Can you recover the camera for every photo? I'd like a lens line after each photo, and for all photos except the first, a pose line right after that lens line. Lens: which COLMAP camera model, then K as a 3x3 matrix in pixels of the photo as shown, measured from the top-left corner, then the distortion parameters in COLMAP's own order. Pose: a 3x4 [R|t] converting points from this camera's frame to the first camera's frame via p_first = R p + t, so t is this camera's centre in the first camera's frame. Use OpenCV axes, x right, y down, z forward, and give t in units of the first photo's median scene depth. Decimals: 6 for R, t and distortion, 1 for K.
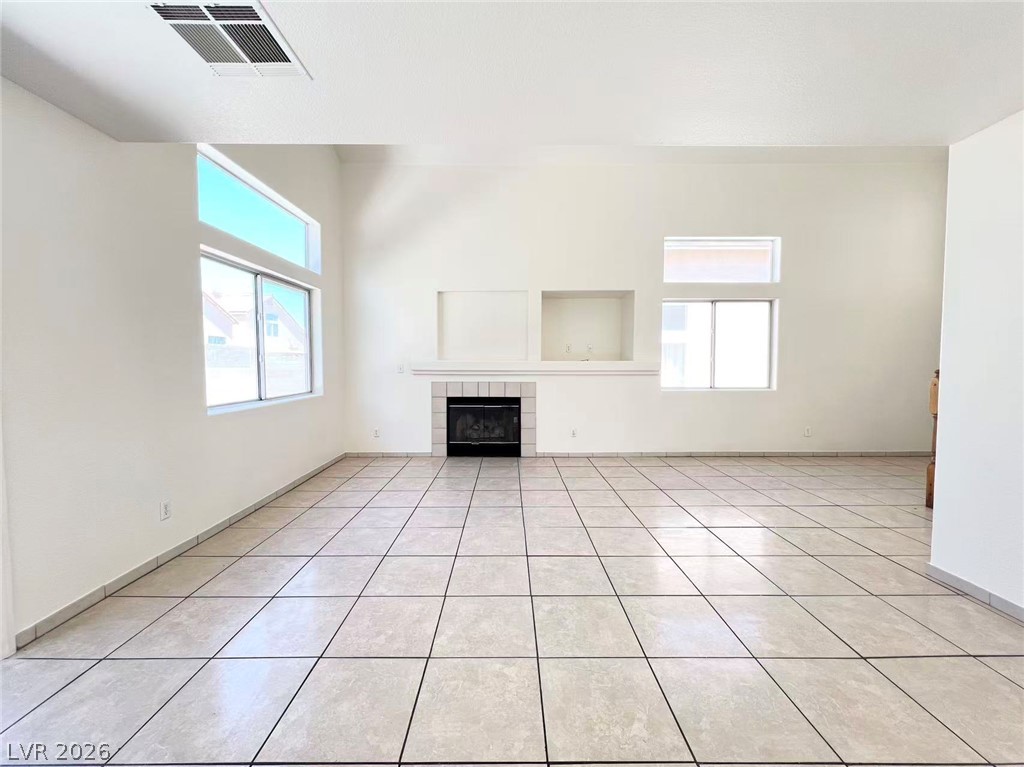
lens RADIAL K [[410.8, 0, 509.3], [0, 410.8, 383.1], [0, 0, 1]] dist [0.000023, 0.000653]
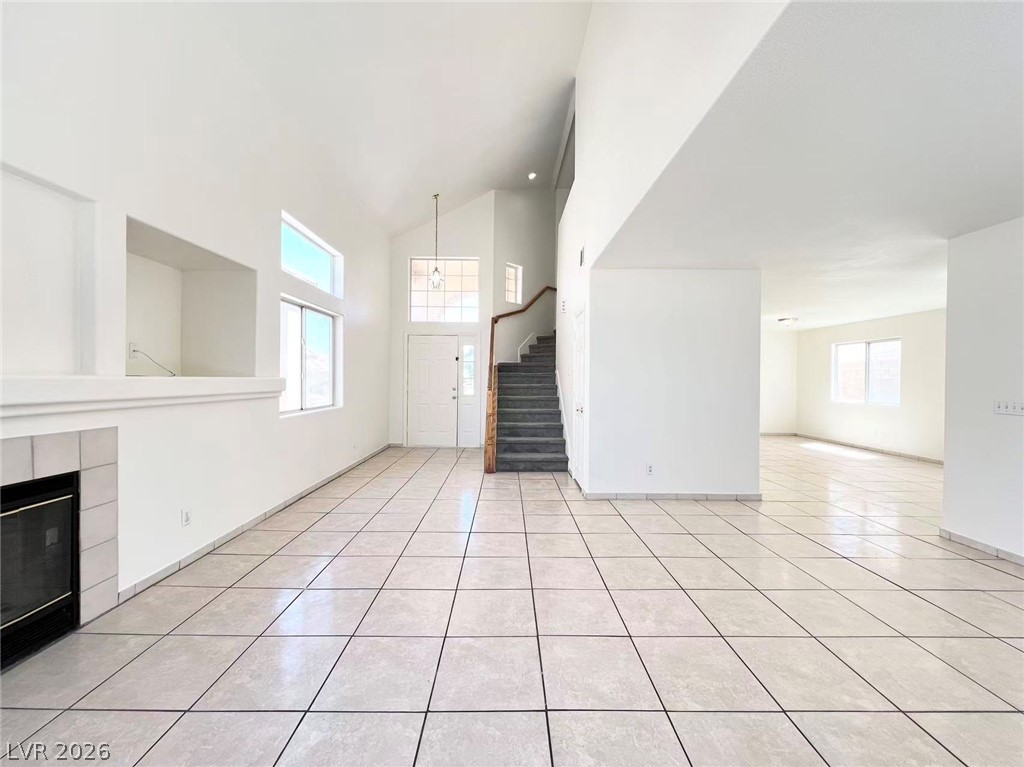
lens RADIAL K [[410.8, 0, 509.3], [0, 410.8, 383.1], [0, 0, 1]] dist [0.000023, 0.000653]
pose [[-0.001132, -0.008752, 0.999961, -0.356730], [0.040866, 0.999126, 0.008791, -0.034220], [-0.999164, 0.040874, -0.000773, 0.597090]]
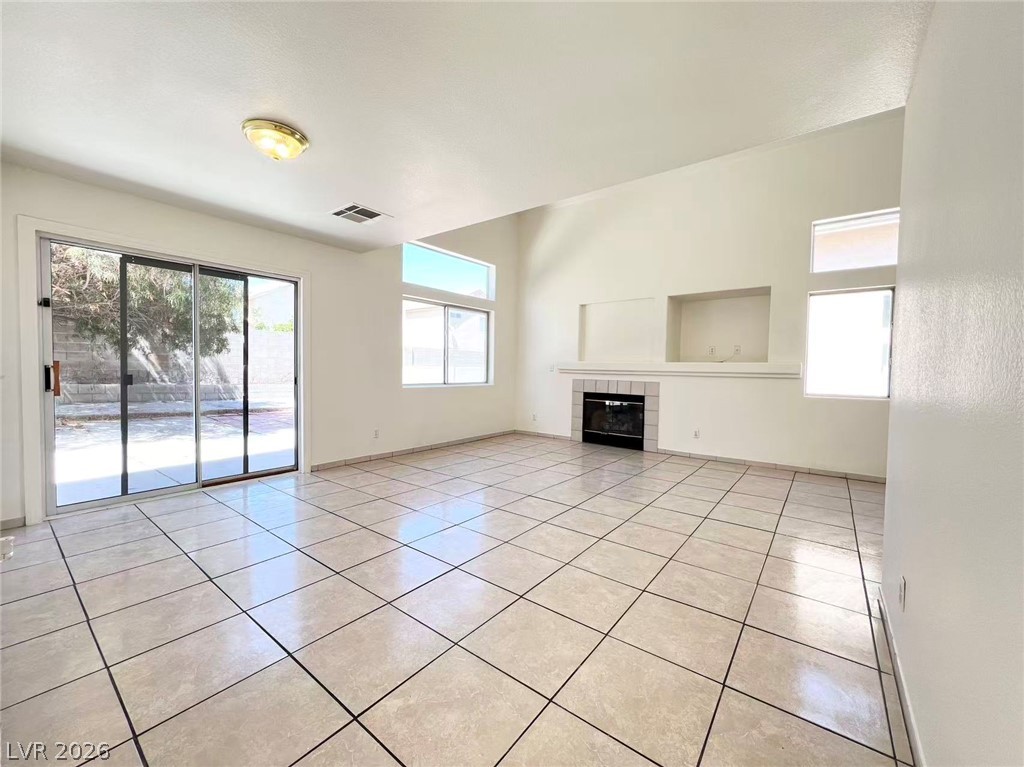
lens RADIAL K [[410.8, 0, 509.3], [0, 410.8, 383.1], [0, 0, 1]] dist [0.000023, 0.000653]
pose [[0.786150, 0.035254, -0.617029, 0.416197], [-0.048309, 0.998822, -0.004483, 0.023559], [0.616144, 0.033332, 0.786928, -0.077085]]
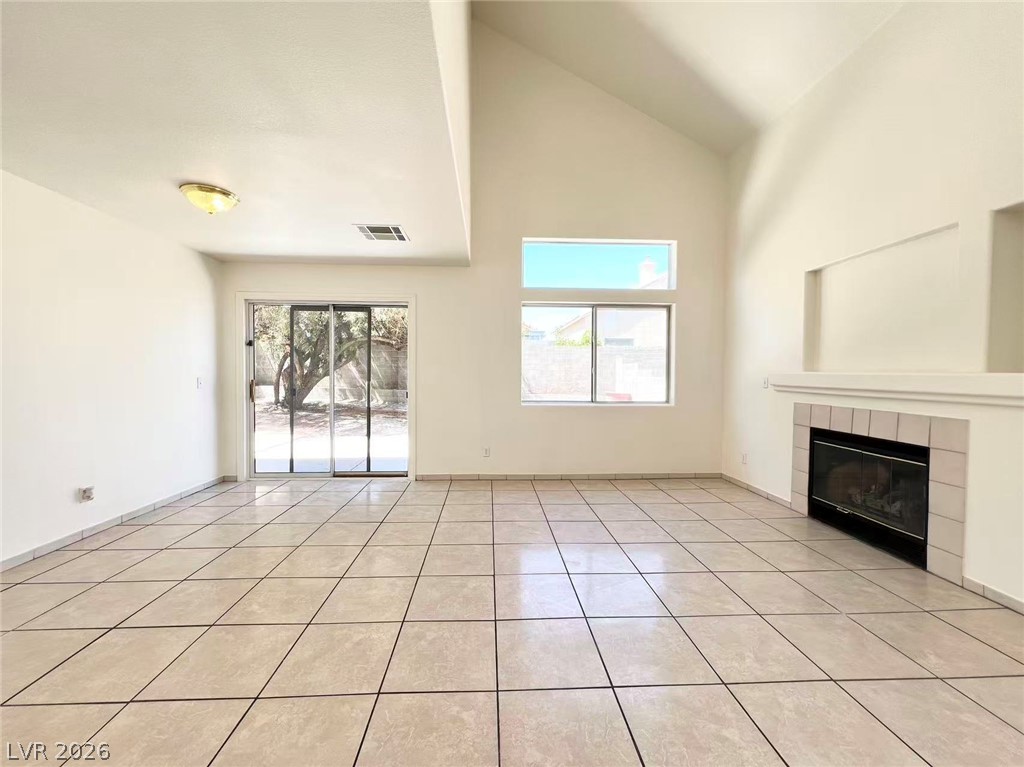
lens RADIAL K [[410.8, 0, 509.3], [0, 410.8, 383.1], [0, 0, 1]] dist [0.000023, 0.000653]
pose [[0.049376, 0.024583, -0.998478, 0.488556], [-0.058859, 0.998031, 0.021661, -0.023007], [0.997044, 0.057700, 0.050726, 0.475272]]
